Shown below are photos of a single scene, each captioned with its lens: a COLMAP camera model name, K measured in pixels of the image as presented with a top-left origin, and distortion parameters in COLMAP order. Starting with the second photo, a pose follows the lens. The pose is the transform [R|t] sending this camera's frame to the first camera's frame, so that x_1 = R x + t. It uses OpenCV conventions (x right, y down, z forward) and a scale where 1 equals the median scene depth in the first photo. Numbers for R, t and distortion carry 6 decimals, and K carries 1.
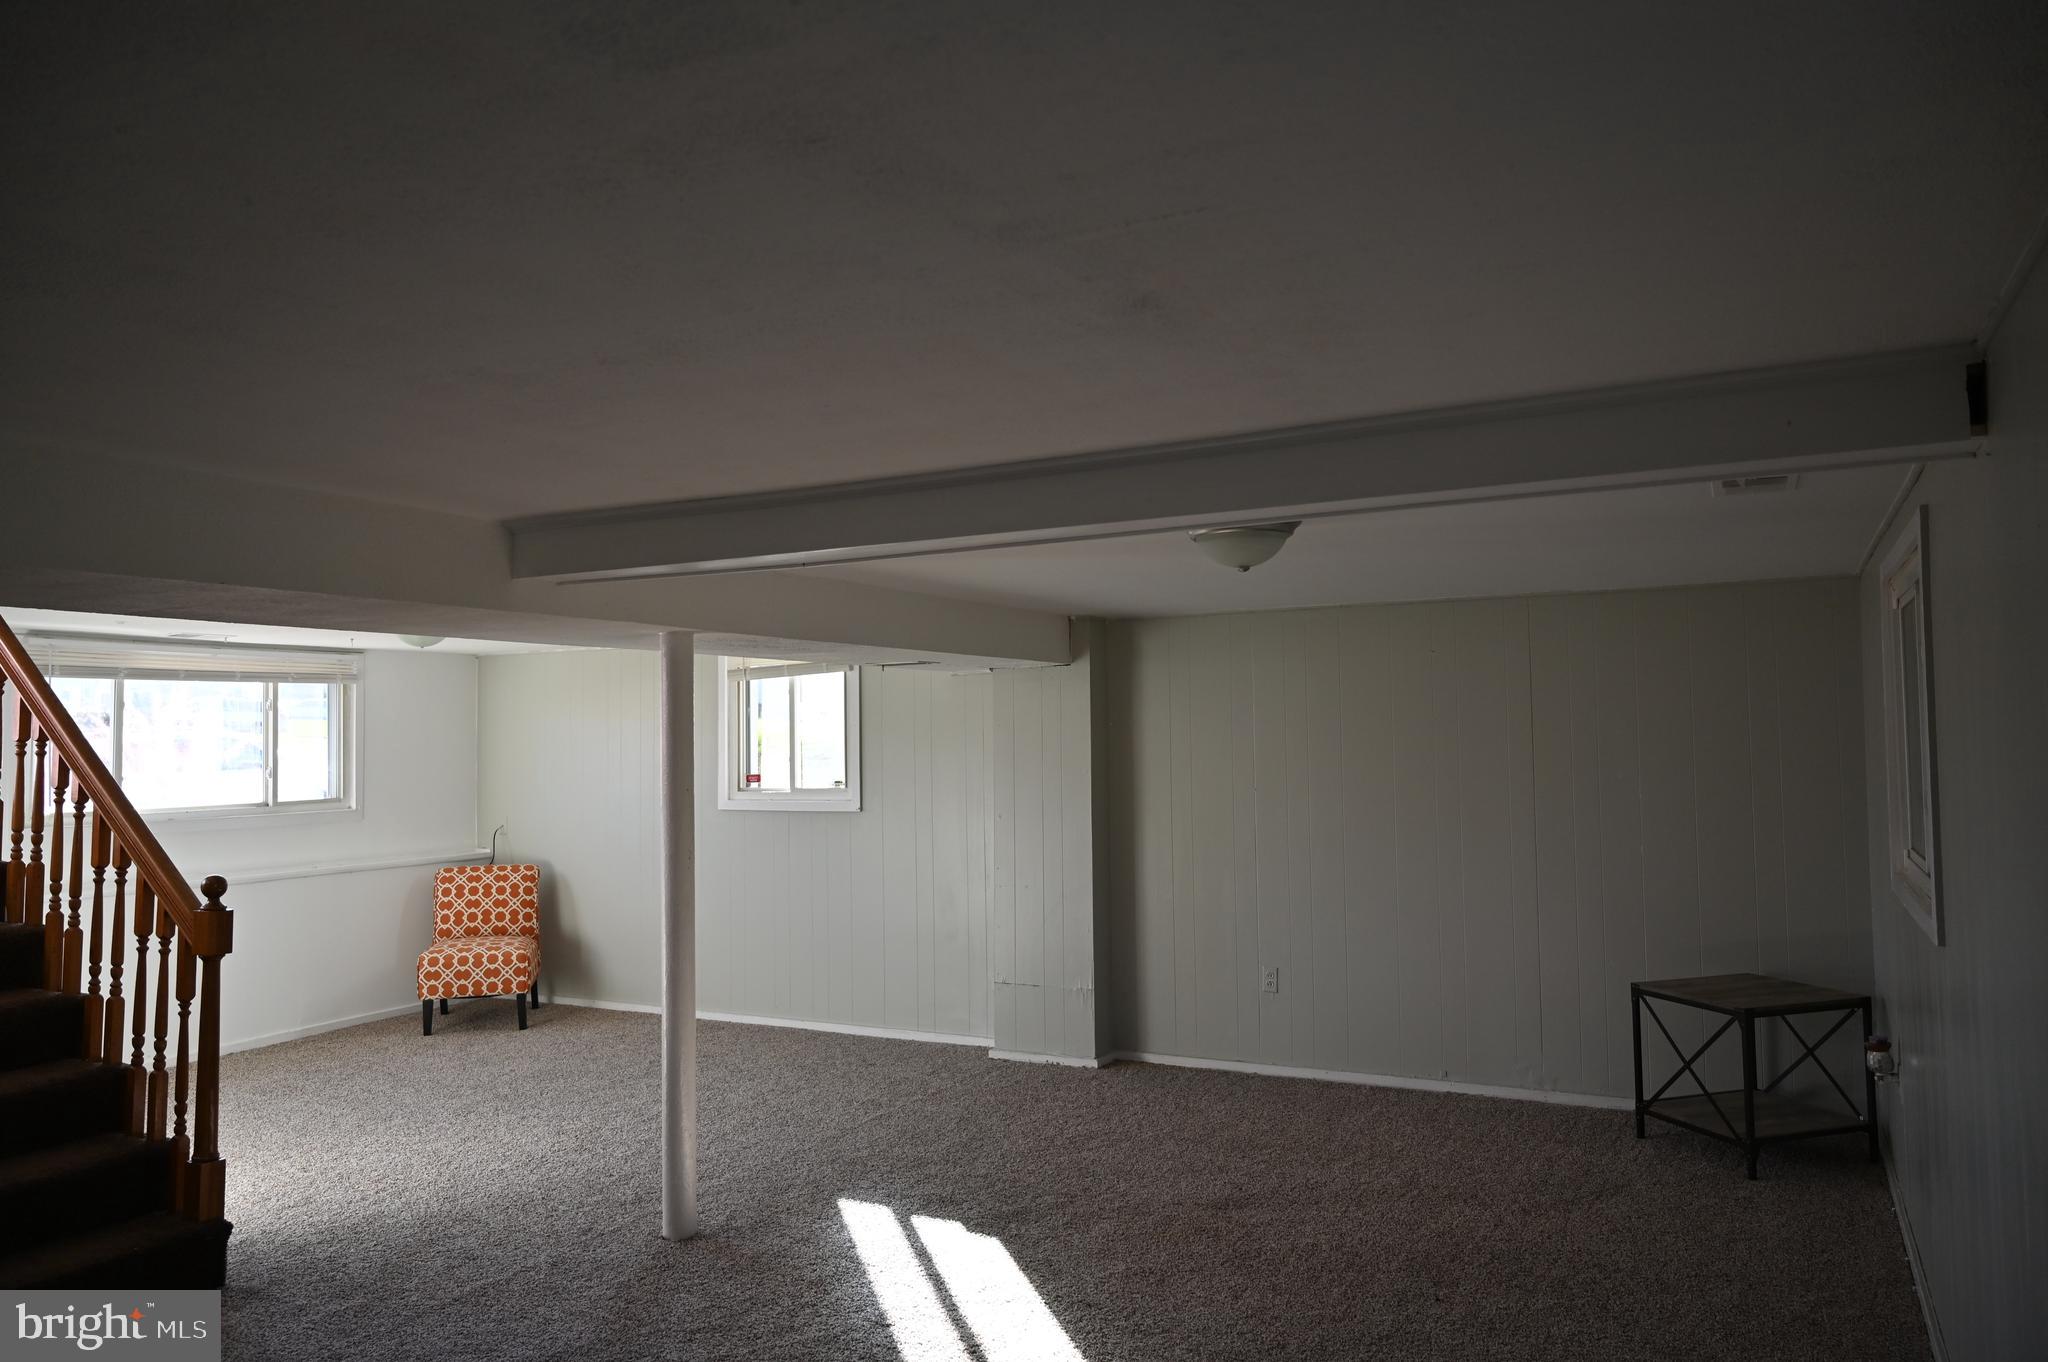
lens RADIAL K [[1438.9, 0, 1024.7], [0, 1438.9, 671.9], [0, 0, 1]] dist [-0.009497, 0.001589]
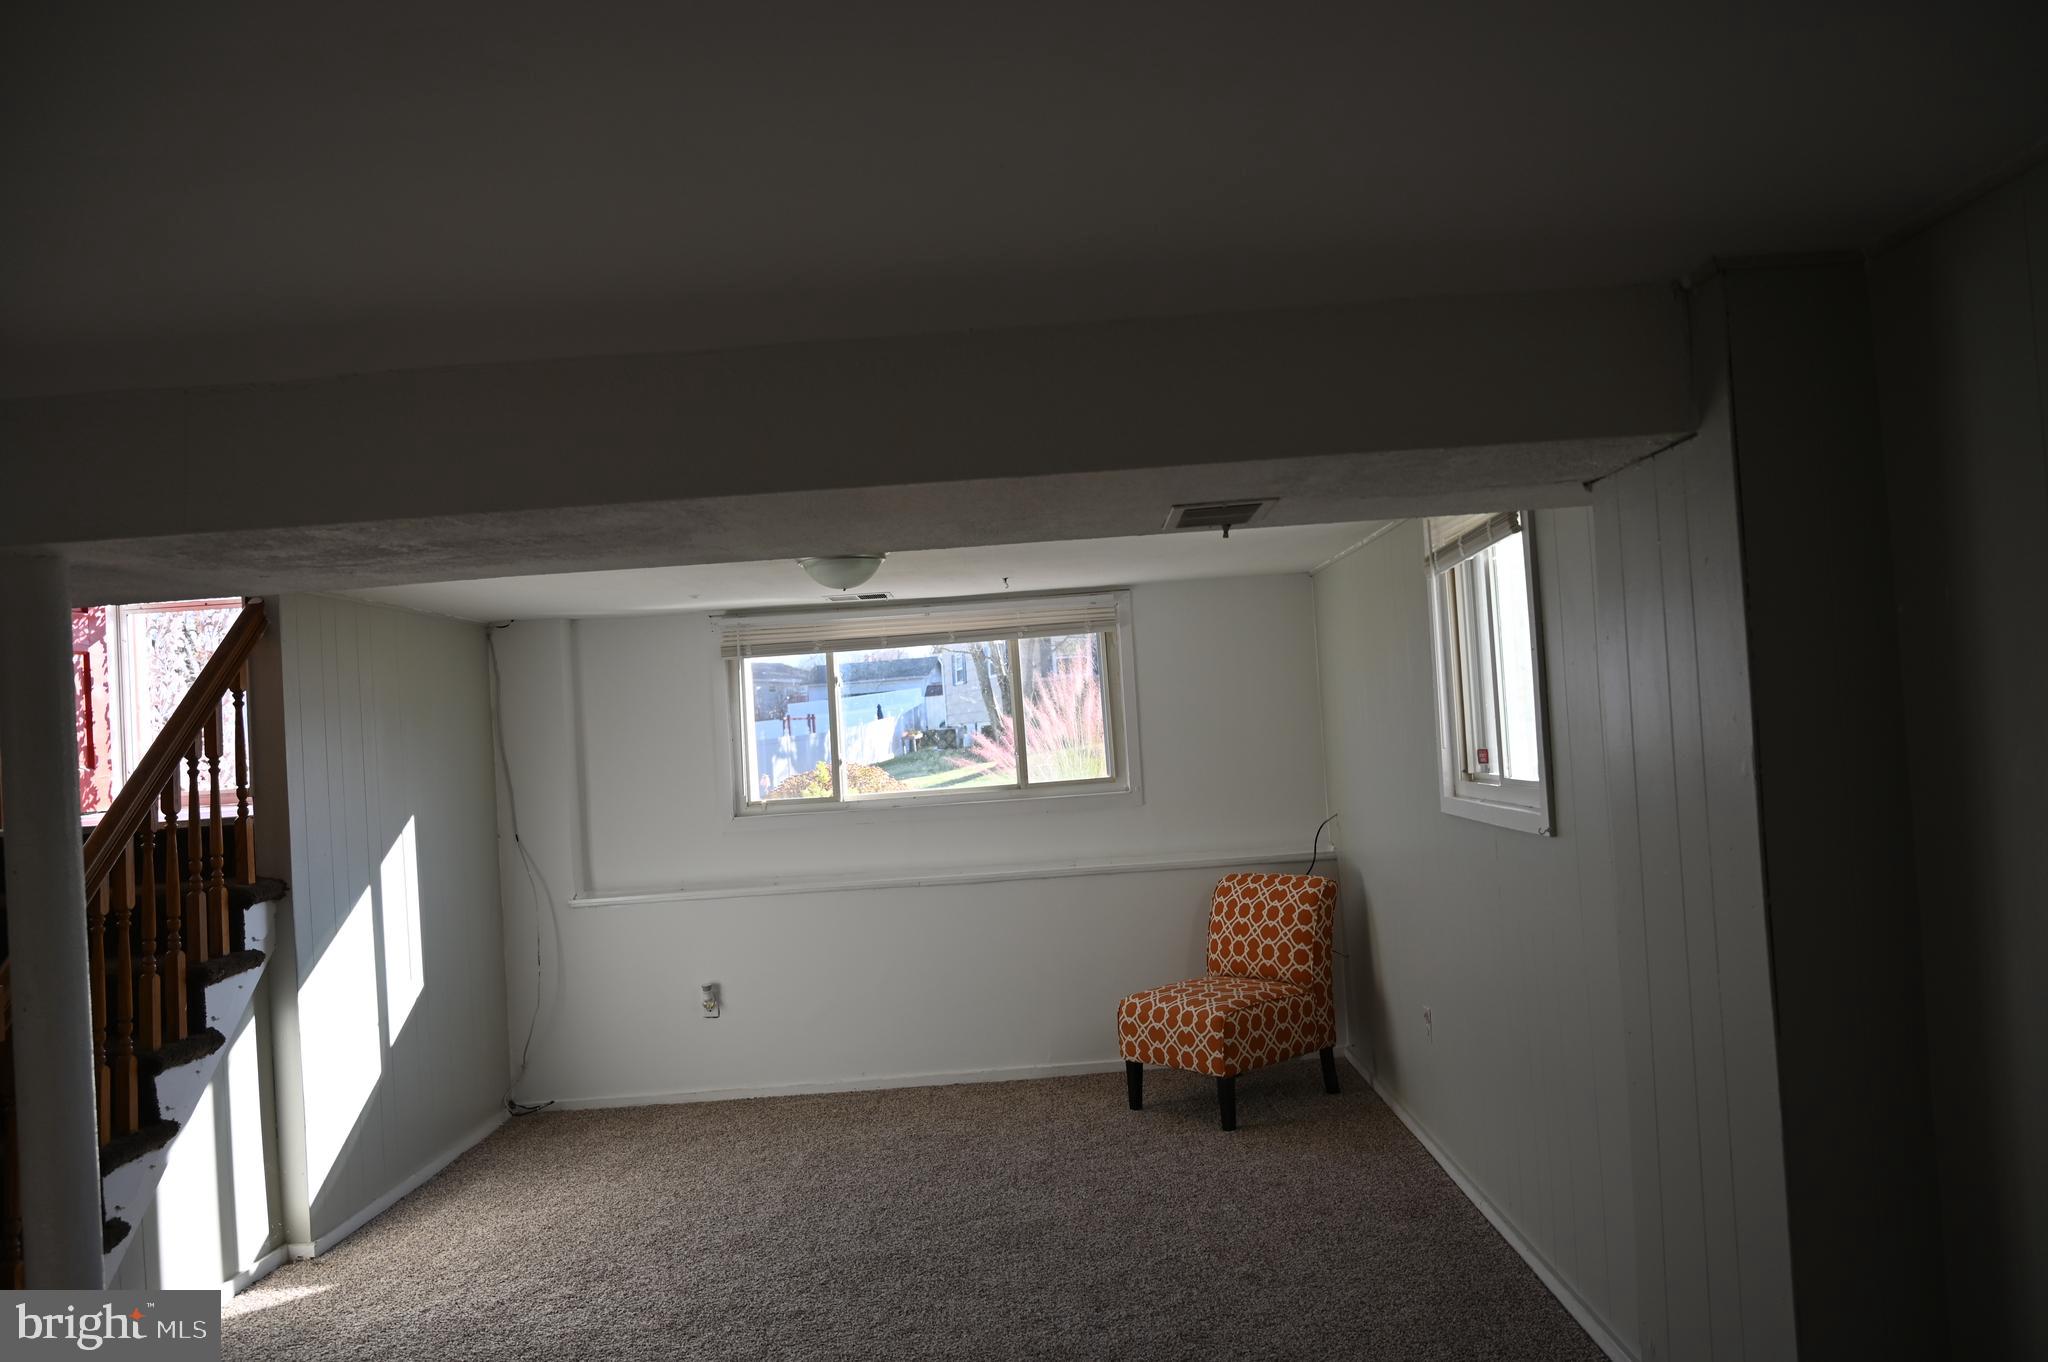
lens RADIAL K [[1438.9, 0, 1024.7], [0, 1438.9, 671.9], [0, 0, 1]] dist [-0.009497, 0.001589]
pose [[0.448068, -0.045747, -0.892828, 0.209158], [0.099276, 0.995059, -0.001163, 0.026648], [0.888470, -0.088115, 0.450396, 0.611514]]
